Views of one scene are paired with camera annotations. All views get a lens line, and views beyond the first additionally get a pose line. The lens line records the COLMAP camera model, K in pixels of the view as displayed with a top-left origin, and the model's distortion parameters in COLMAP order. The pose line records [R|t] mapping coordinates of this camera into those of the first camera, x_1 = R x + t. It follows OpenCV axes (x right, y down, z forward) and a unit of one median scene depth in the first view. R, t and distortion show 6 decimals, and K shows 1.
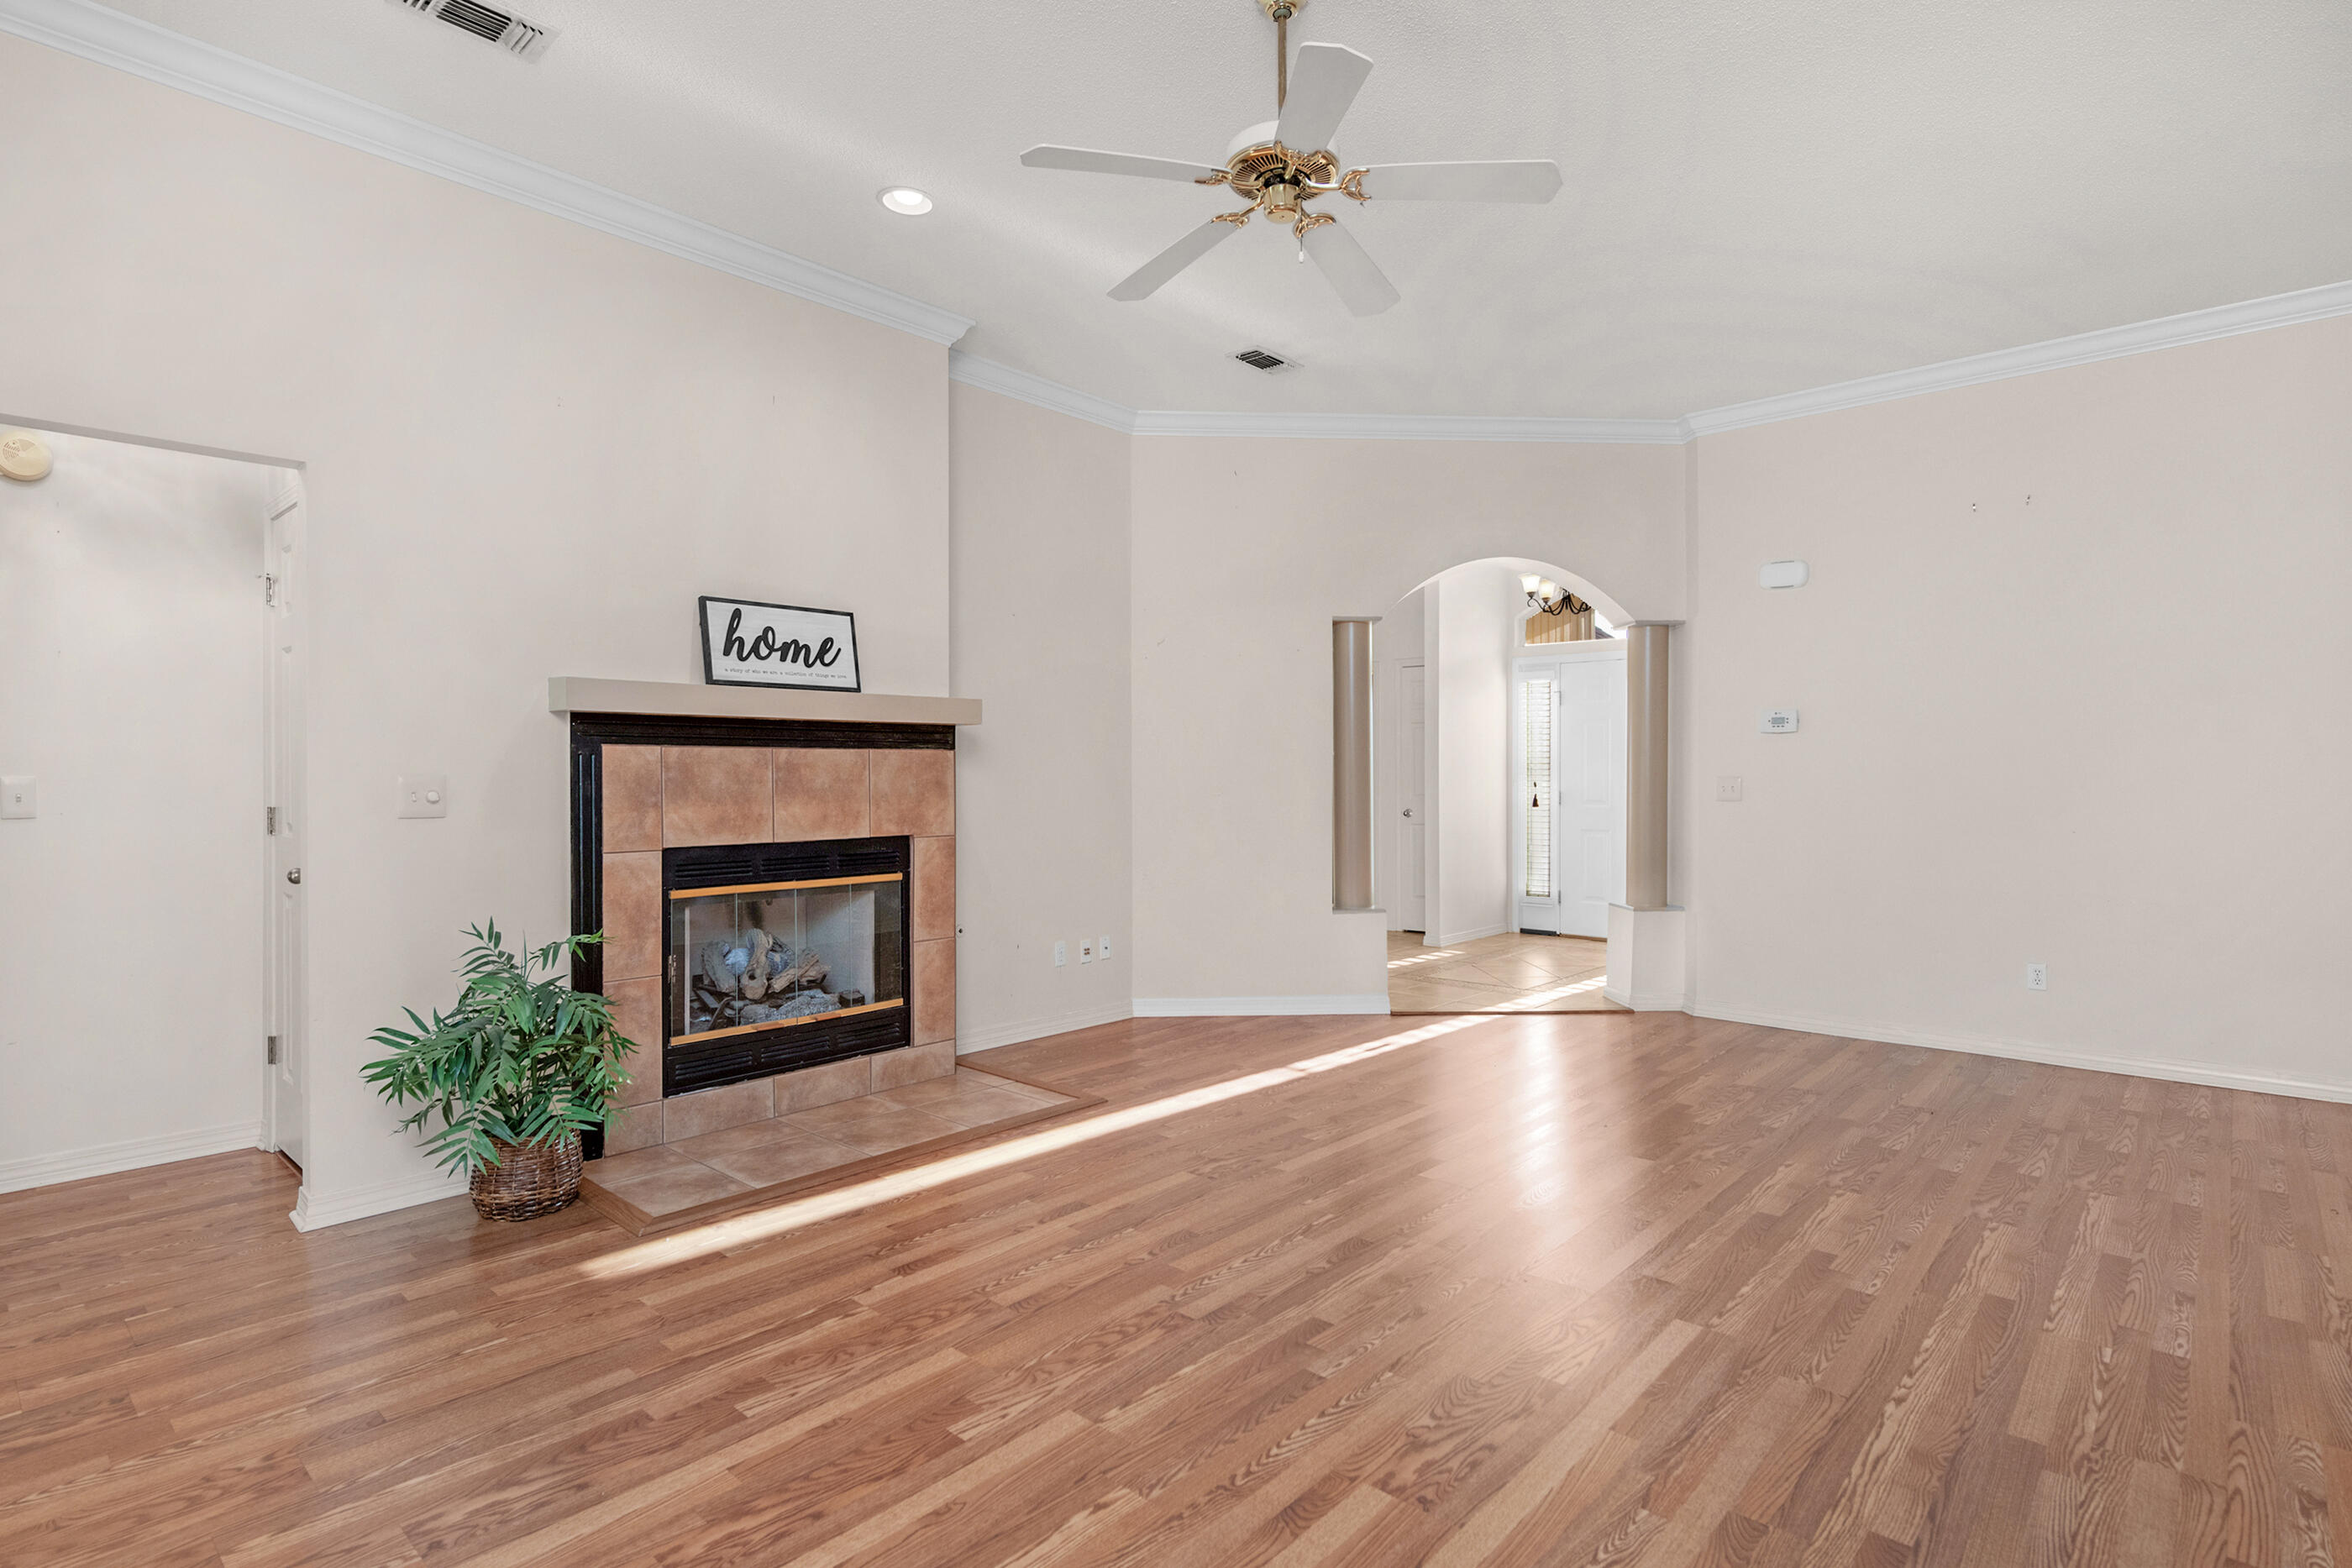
lens RADIAL K [[1278.0, 0, 1200.7], [0, 1278.0, 768.5], [0, 0, 1]] dist [0.013186, -0.001410]
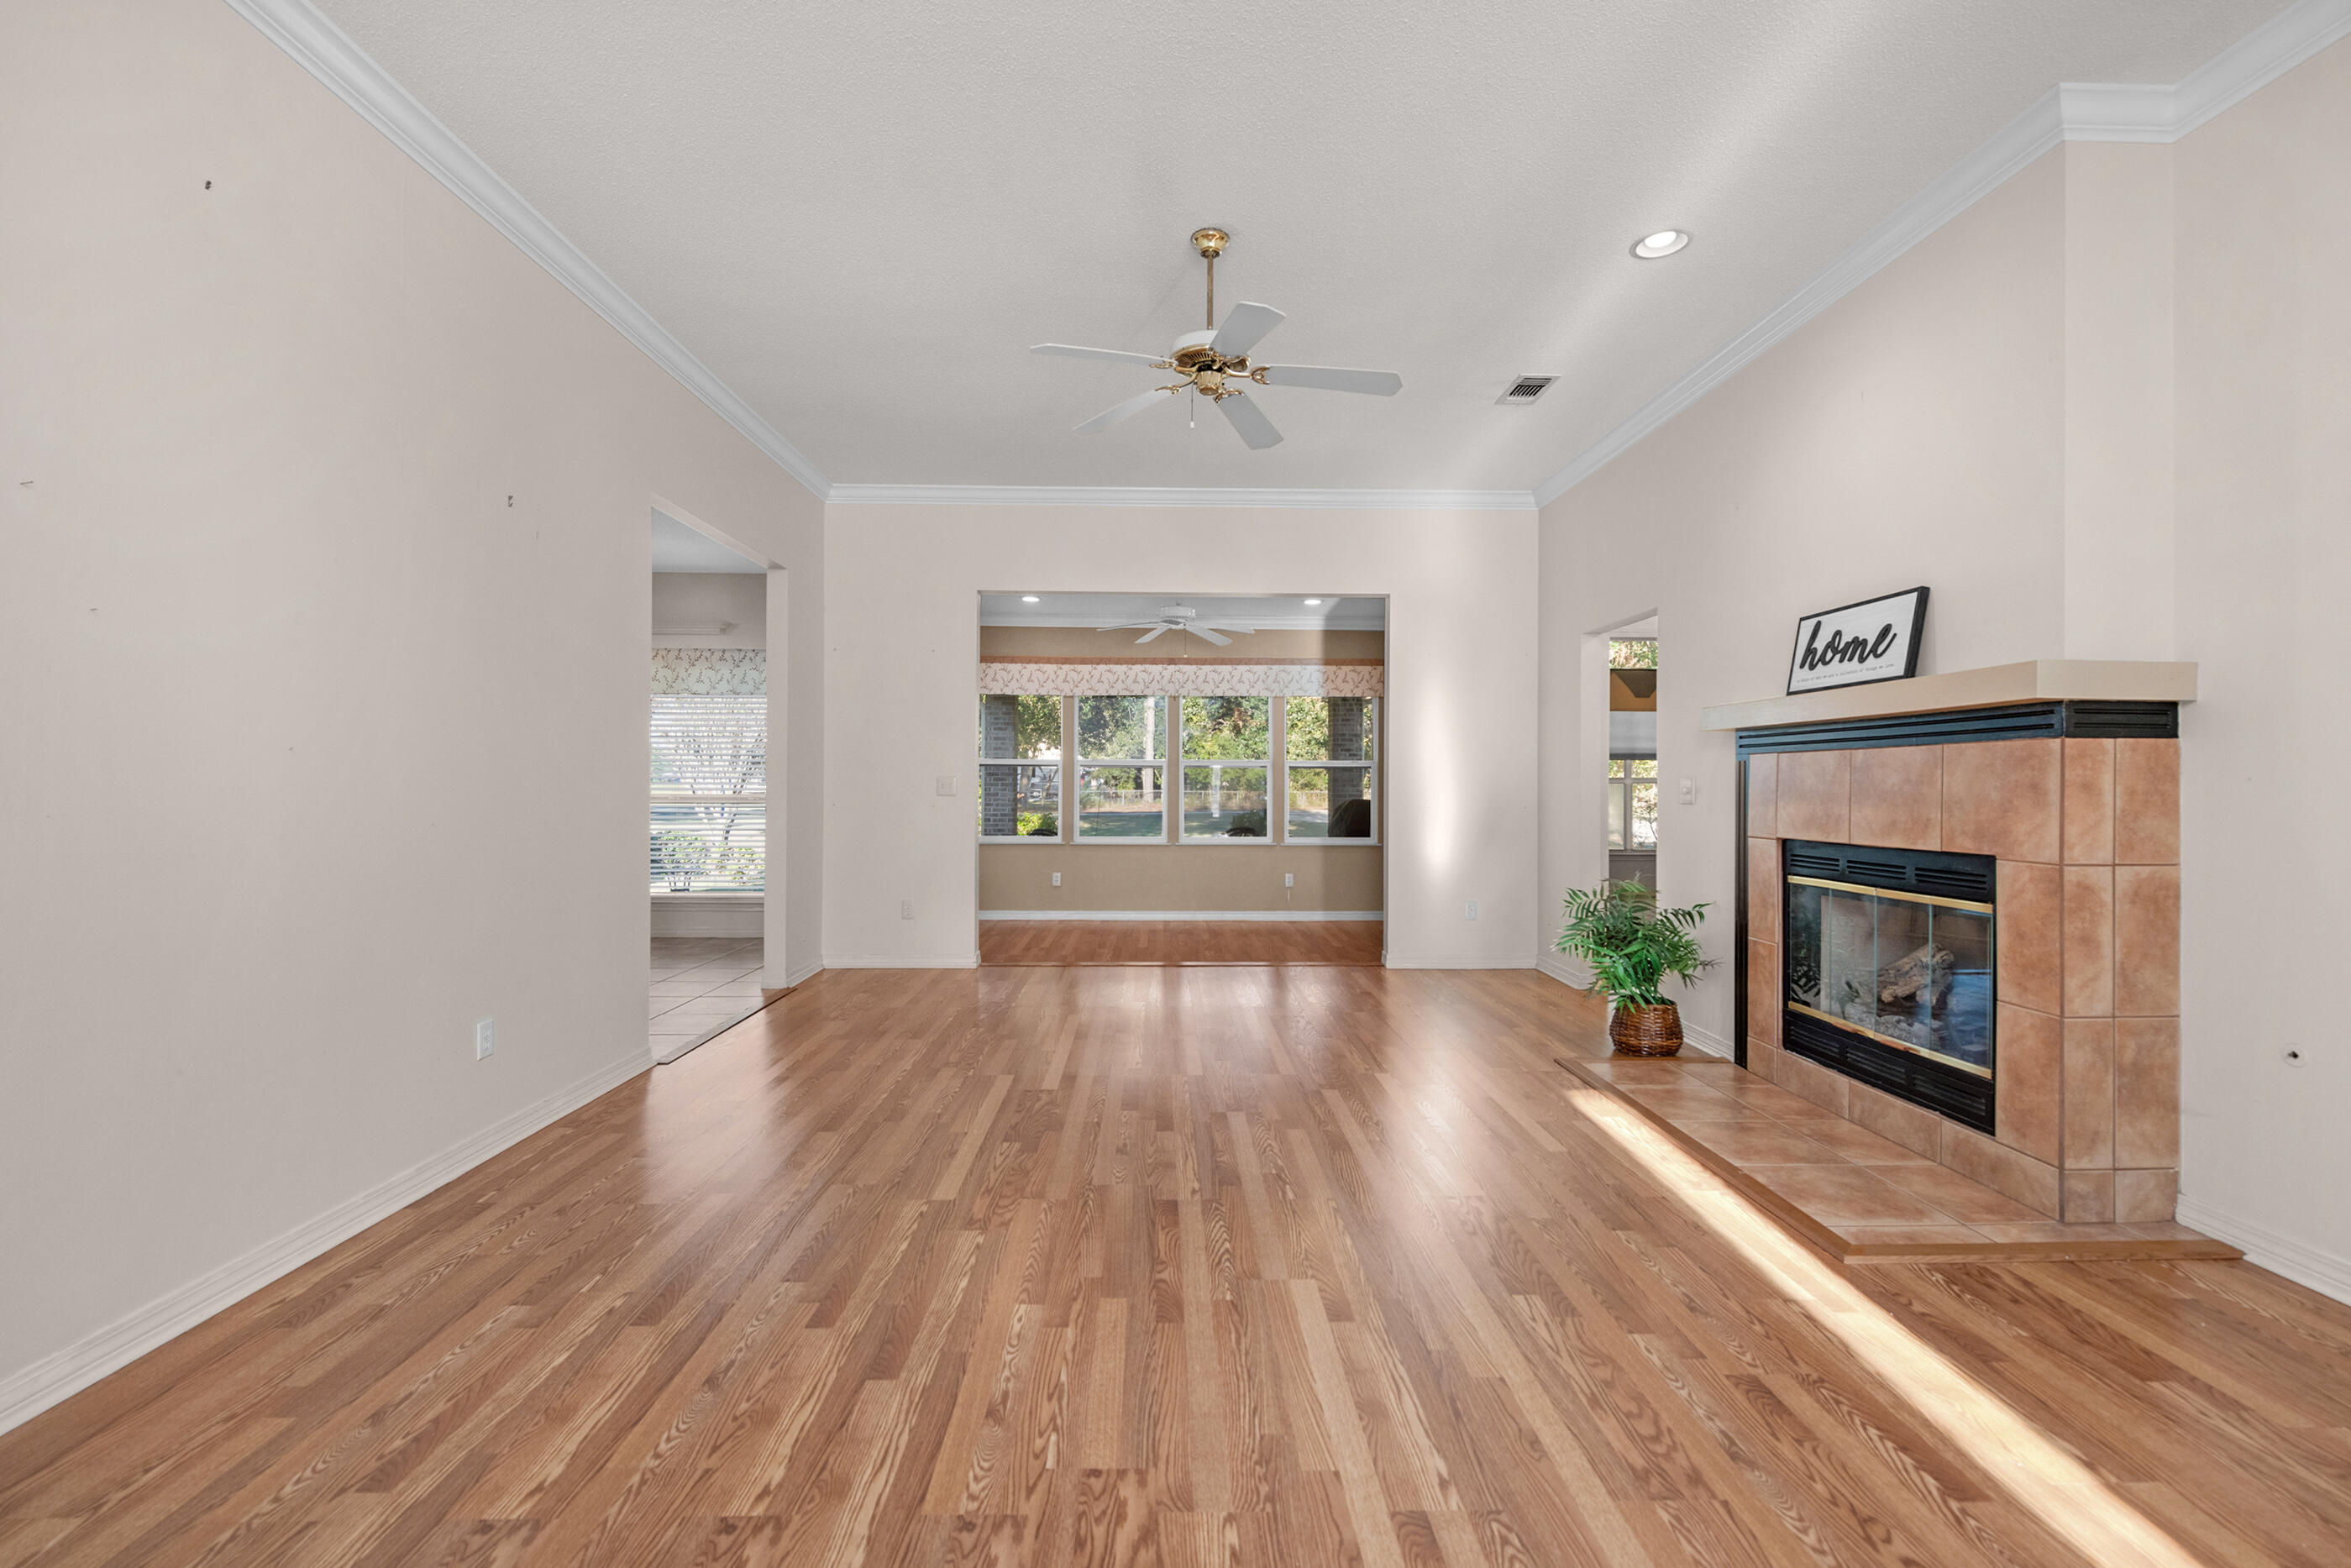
lens RADIAL K [[997.4, 0, 1187.8], [0, 997.4, 771.1], [0, 0, 1]] dist [-0.000681, -0.000155]
pose [[-0.757940, -0.008497, -0.652269, 0.566294], [0.002453, 0.999871, -0.015876, 0.012078], [0.652320, -0.013633, -0.757821, 1.256881]]
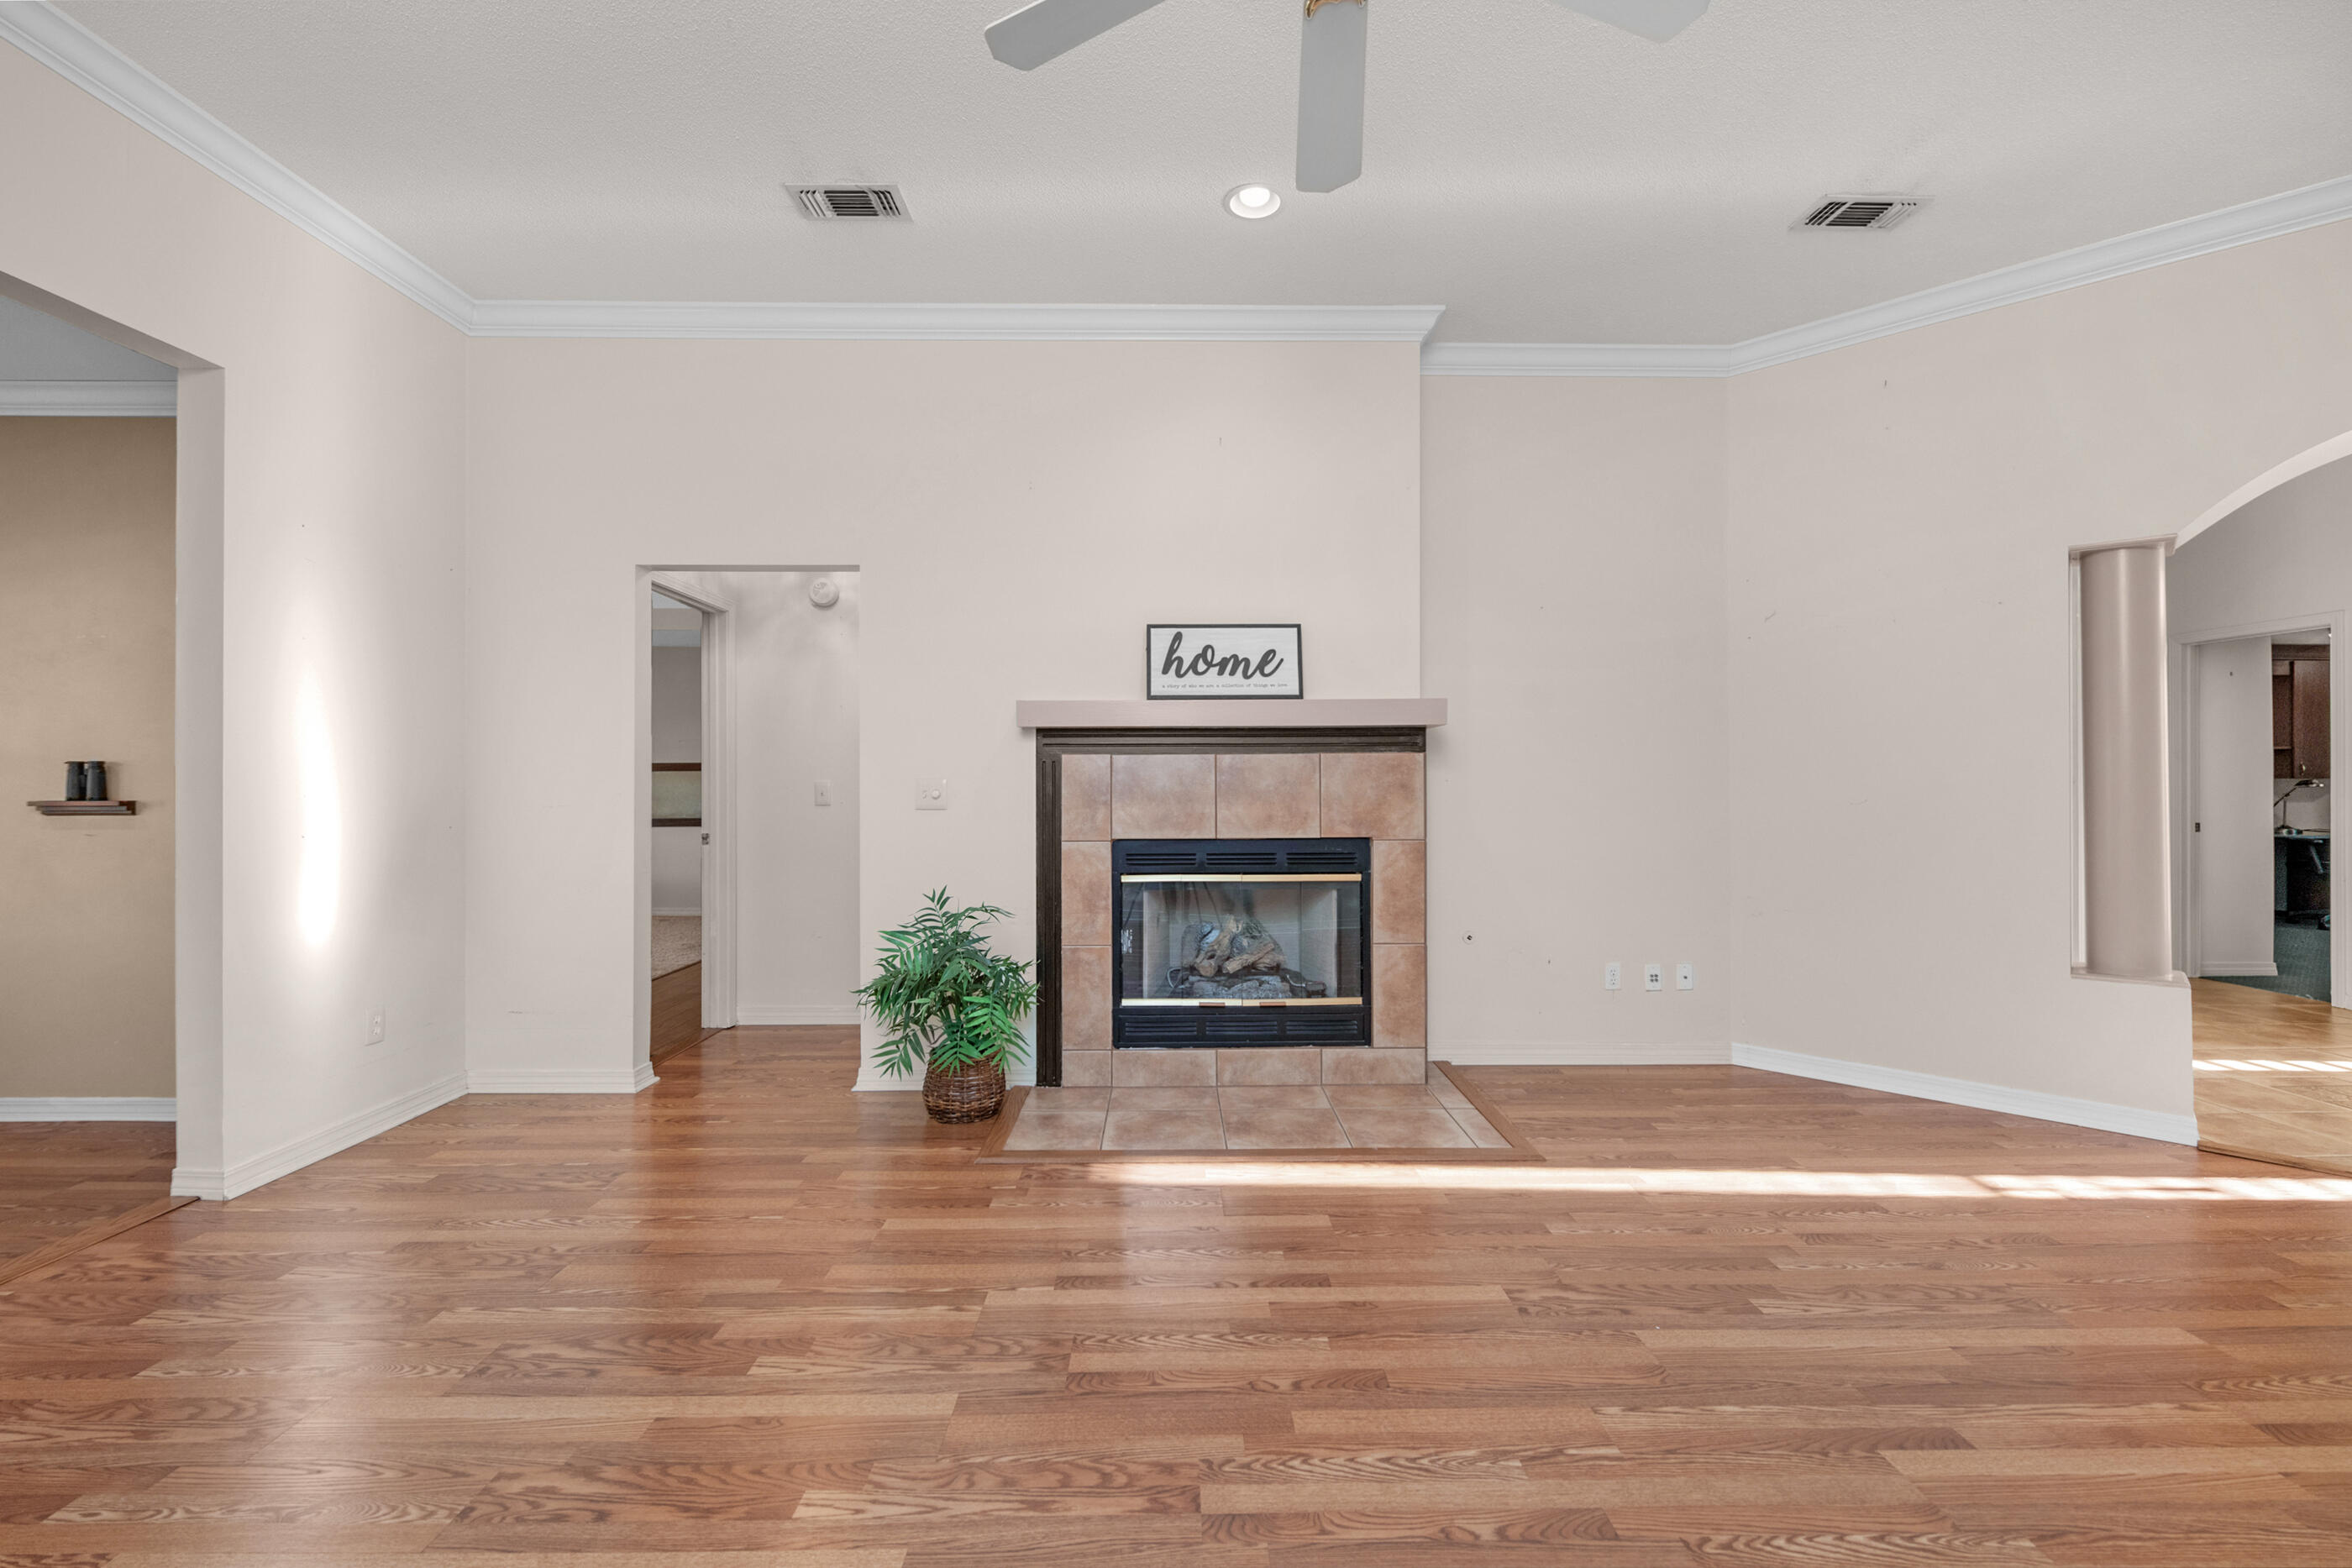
lens RADIAL K [[960.8, 0, 1168.3], [0, 960.8, 778.5], [0, 0, 1]] dist [0.003468, -0.001624]
pose [[0.639446, -0.003803, -0.768827, 0.282393], [0.005356, 0.999986, -0.000491, 0.005793], [0.768817, -0.003804, 0.639457, 0.435623]]
